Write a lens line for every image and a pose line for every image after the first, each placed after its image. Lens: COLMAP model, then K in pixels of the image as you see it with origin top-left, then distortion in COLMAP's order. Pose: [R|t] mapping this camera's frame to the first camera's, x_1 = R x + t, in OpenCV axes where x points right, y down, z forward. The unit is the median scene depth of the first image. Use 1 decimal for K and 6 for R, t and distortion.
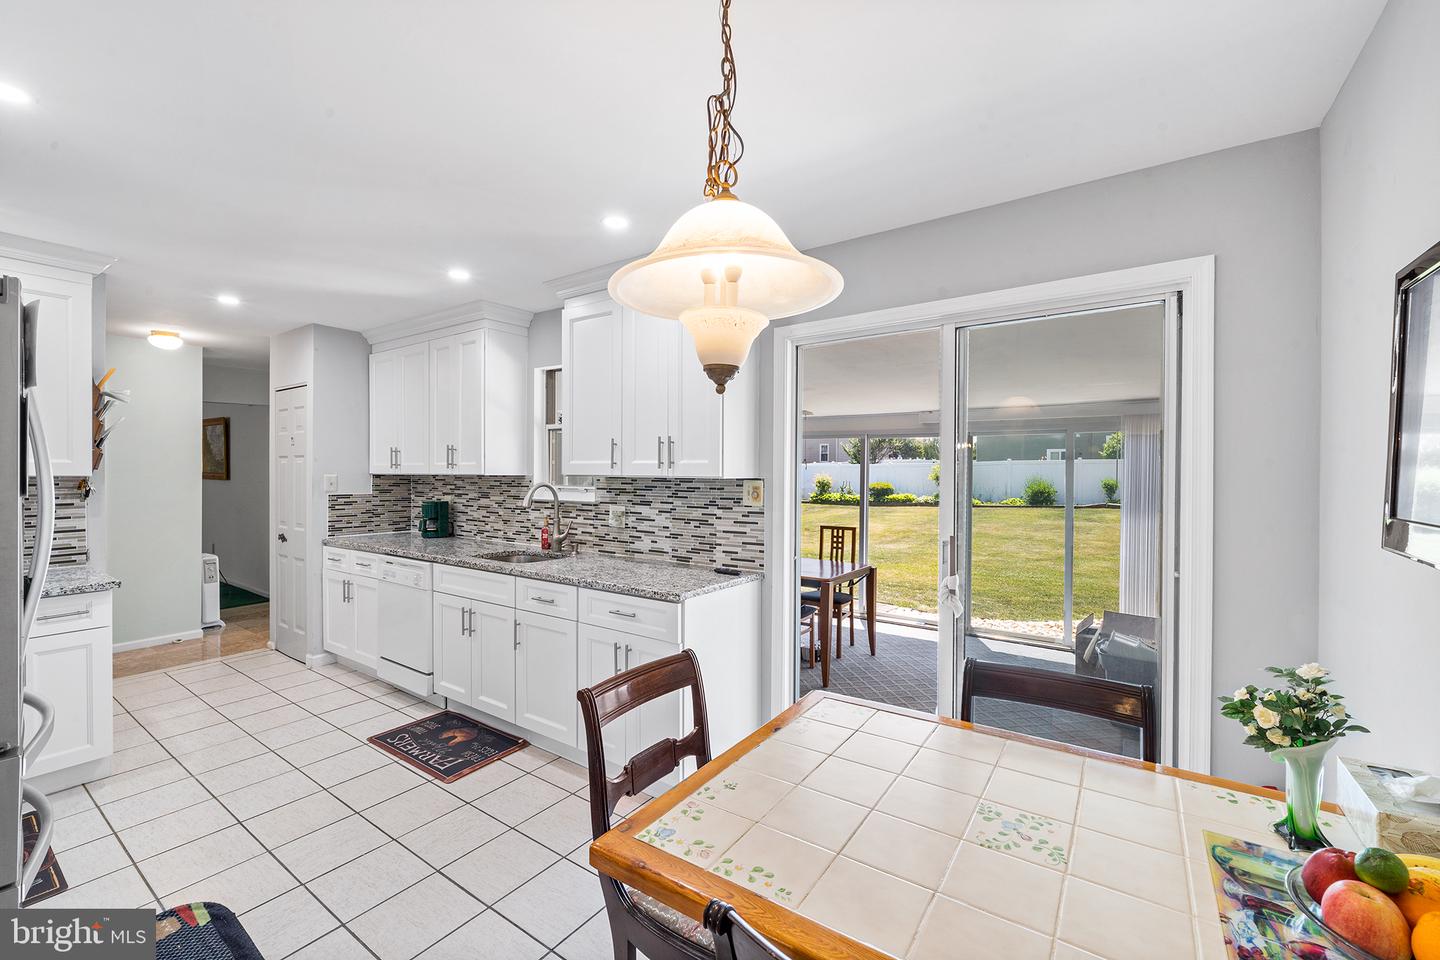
lens RADIAL K [[593.1, 0, 718.7], [0, 593.1, 479.9], [0, 0, 1]] dist [-0.001893, 0.003000]
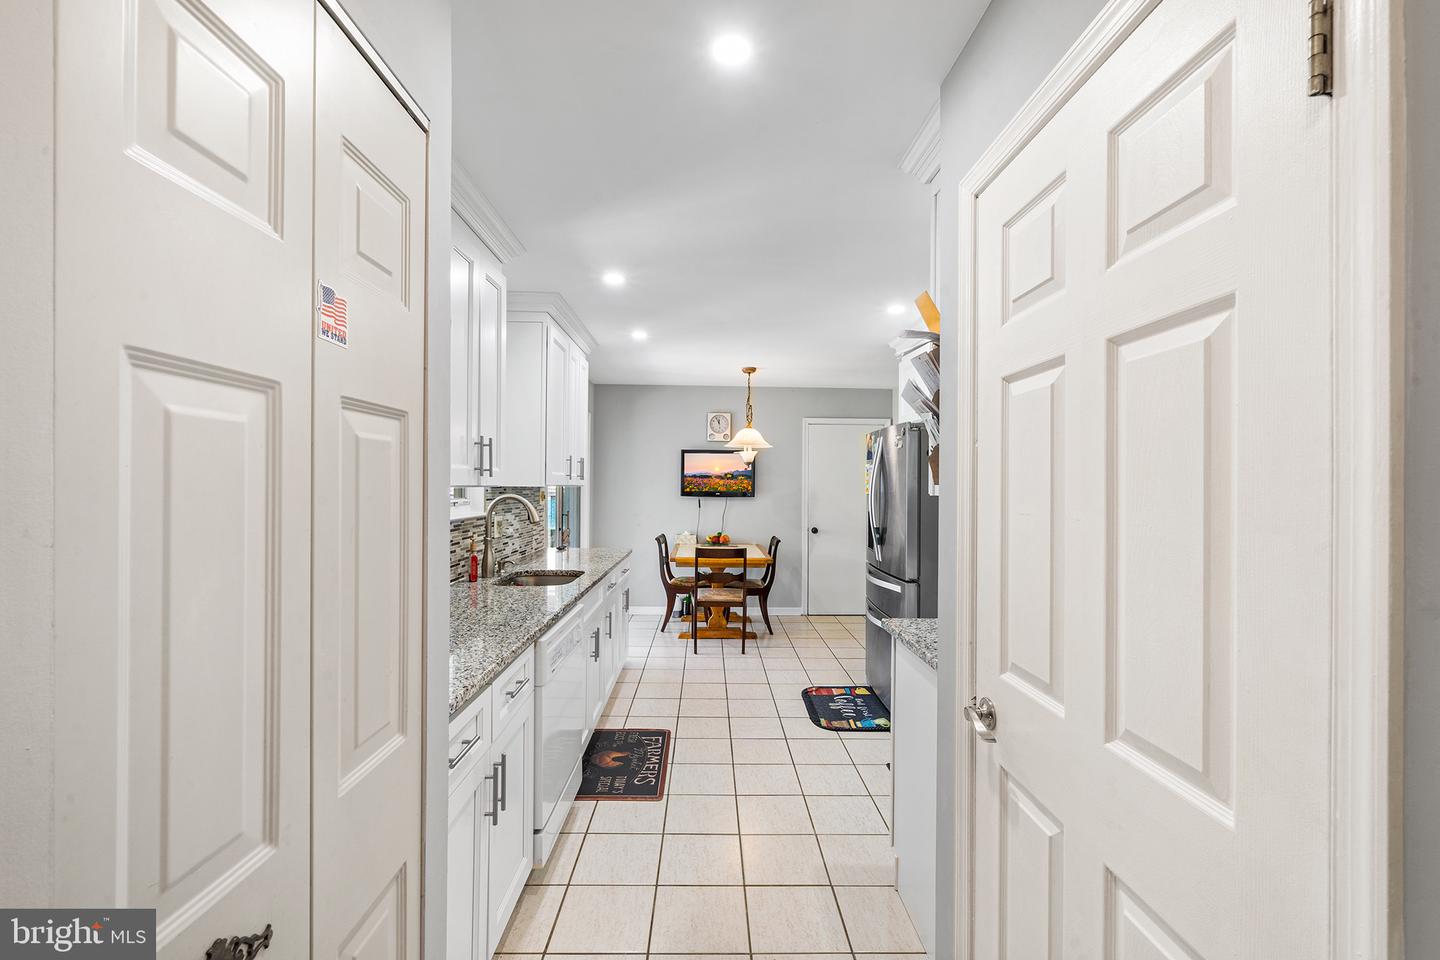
lens RADIAL K [[593.1, 0, 718.7], [0, 593.1, 479.9], [0, 0, 1]] dist [-0.001893, 0.003000]
pose [[-0.589591, -0.004087, 0.807691, -0.991633], [-0.001172, 0.999990, 0.004204, -0.017530], [-0.807701, 0.001532, -0.589590, 1.072984]]
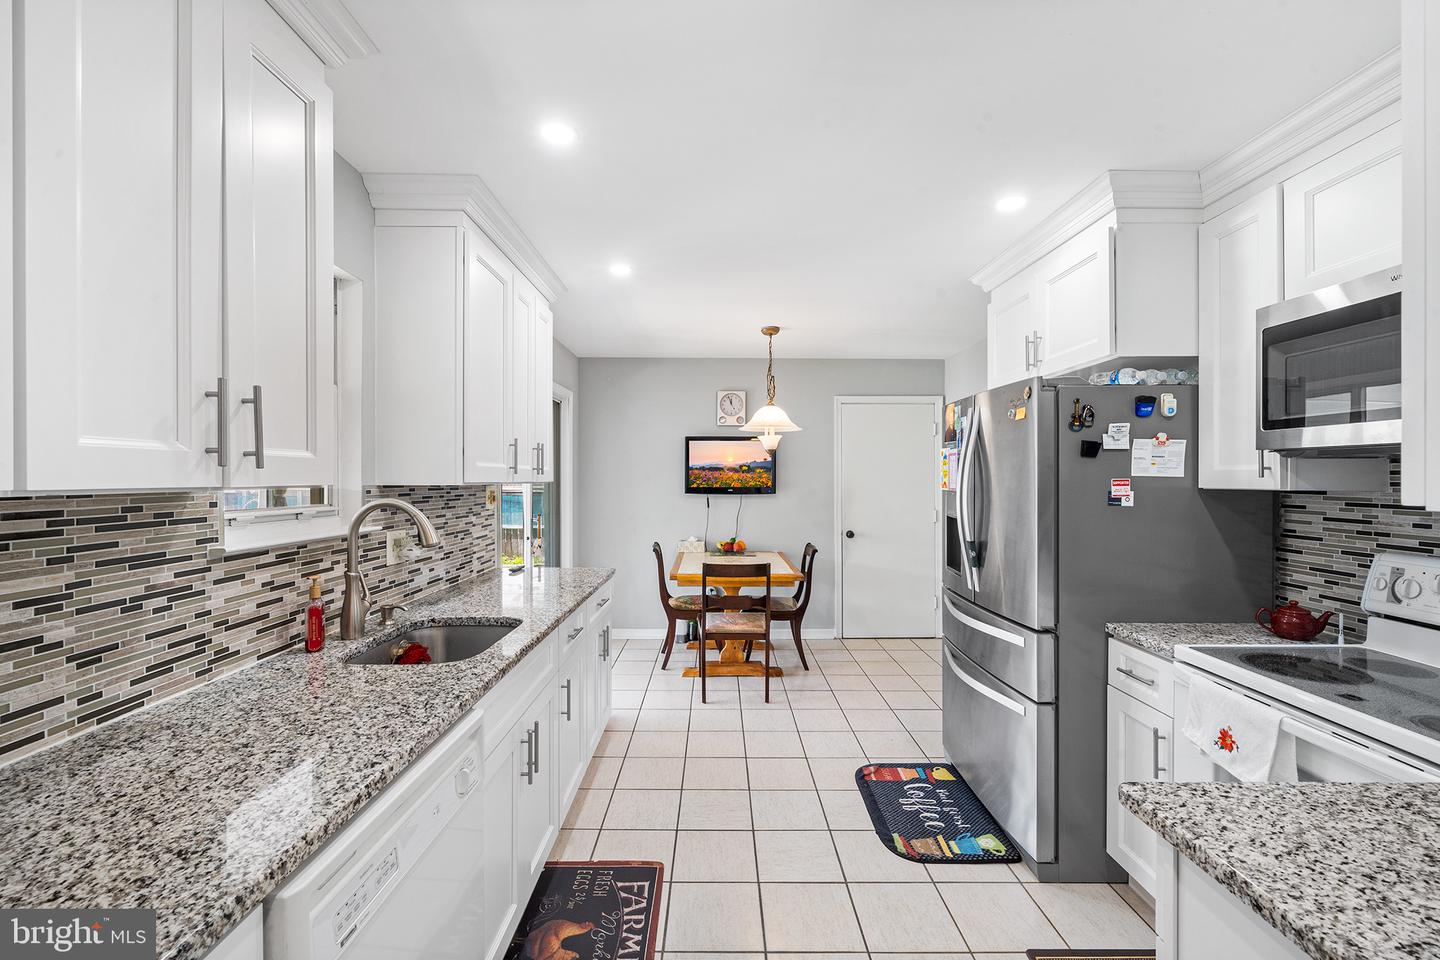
lens RADIAL K [[584.2, 0, 722.2], [0, 584.2, 476.5], [0, 0, 1]] dist [-0.001302, -0.000245]
pose [[-0.580444, -0.002410, 0.814296, -0.743826], [0.007672, 0.999935, 0.008428, -0.014613], [-0.814264, 0.011140, -0.580388, 0.899409]]
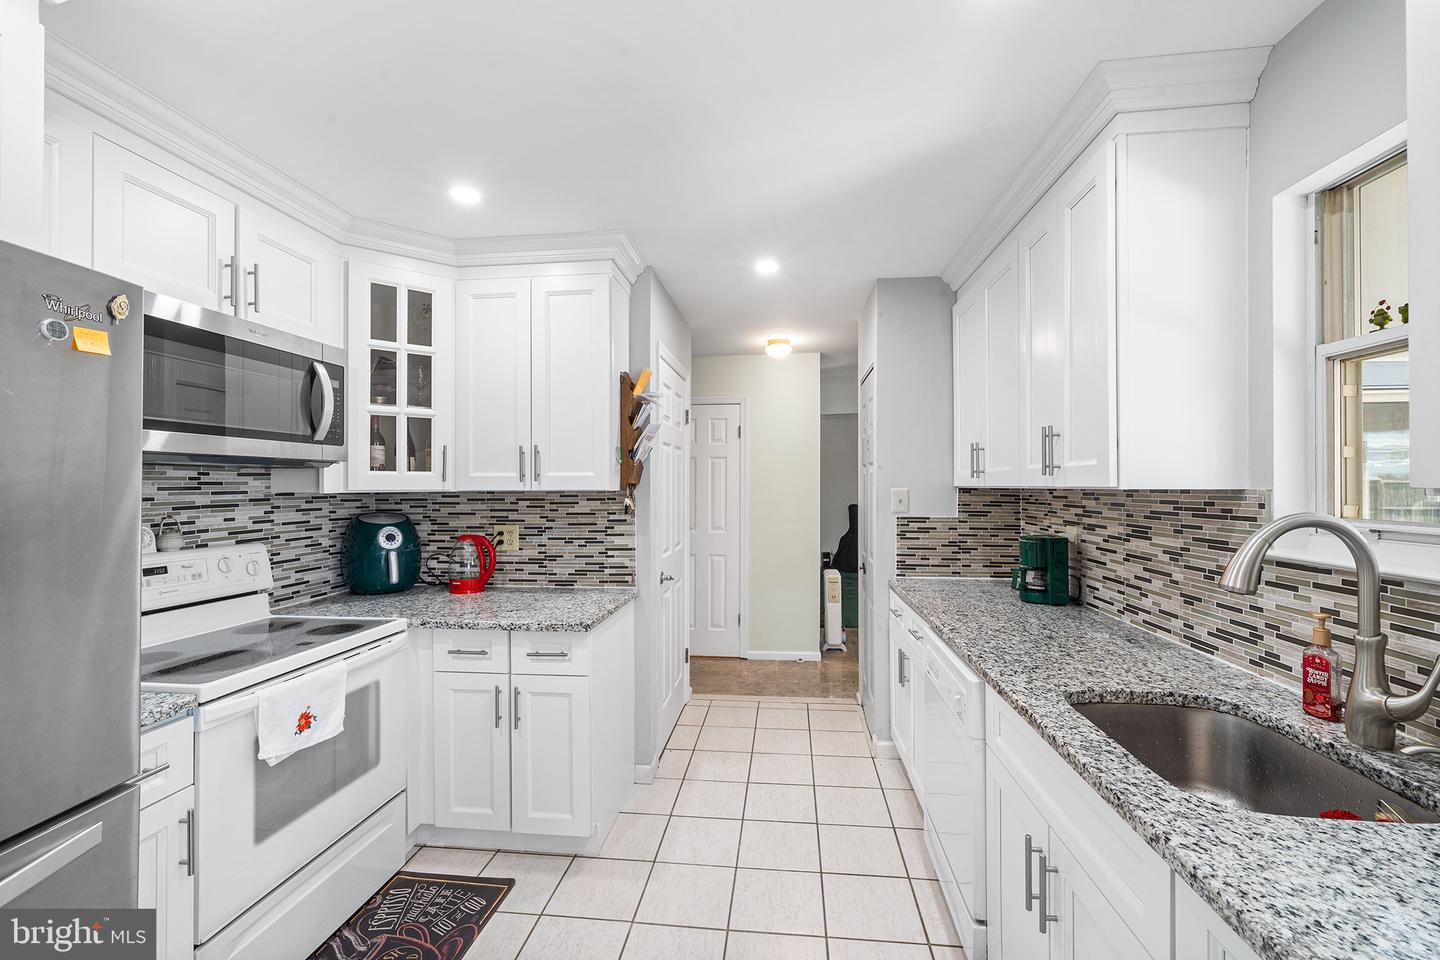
lens RADIAL K [[593.1, 0, 718.7], [0, 593.1, 479.9], [0, 0, 1]] dist [-0.001893, 0.003000]
pose [[0.475888, -0.012566, -0.879416, -0.143371], [-0.006052, 0.999827, -0.017561, -0.005121], [0.879485, 0.013680, 0.475730, 0.493543]]
